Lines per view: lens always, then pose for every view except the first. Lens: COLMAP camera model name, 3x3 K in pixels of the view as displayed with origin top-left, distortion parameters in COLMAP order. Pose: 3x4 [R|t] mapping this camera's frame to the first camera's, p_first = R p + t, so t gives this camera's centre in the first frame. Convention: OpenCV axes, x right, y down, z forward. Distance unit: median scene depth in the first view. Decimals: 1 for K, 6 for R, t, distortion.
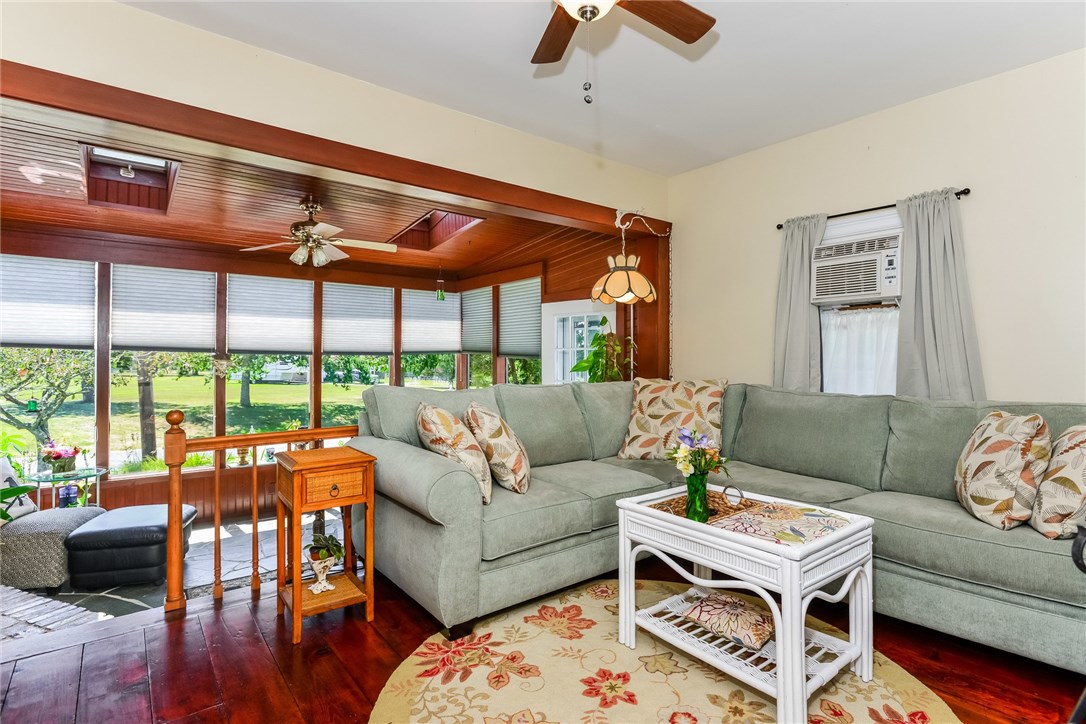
lens RADIAL K [[533.9, 0, 538.0], [0, 533.9, 357.5], [0, 0, 1]] dist [-0.001190, -0.000161]
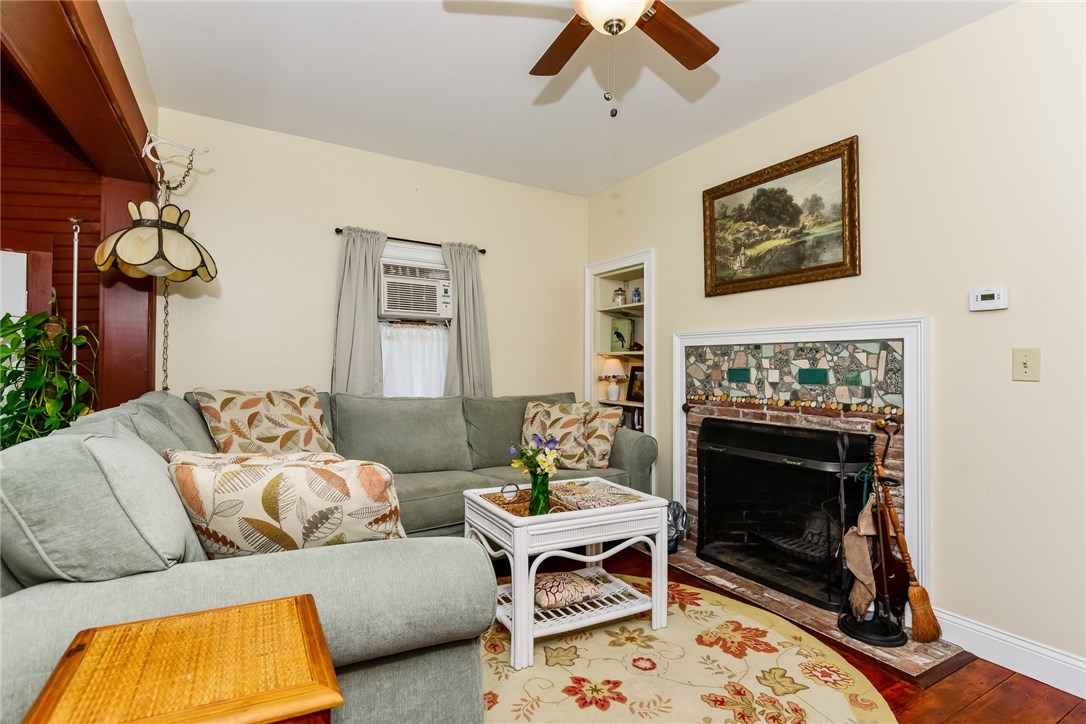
lens RADIAL K [[533.9, 0, 538.0], [0, 533.9, 357.5], [0, 0, 1]] dist [-0.001190, -0.000161]
pose [[0.151987, 0.024097, 0.988089, -0.553500], [-0.021943, 0.999539, -0.021001, 0.000937], [-0.988139, -0.018490, 0.152445, 0.586880]]
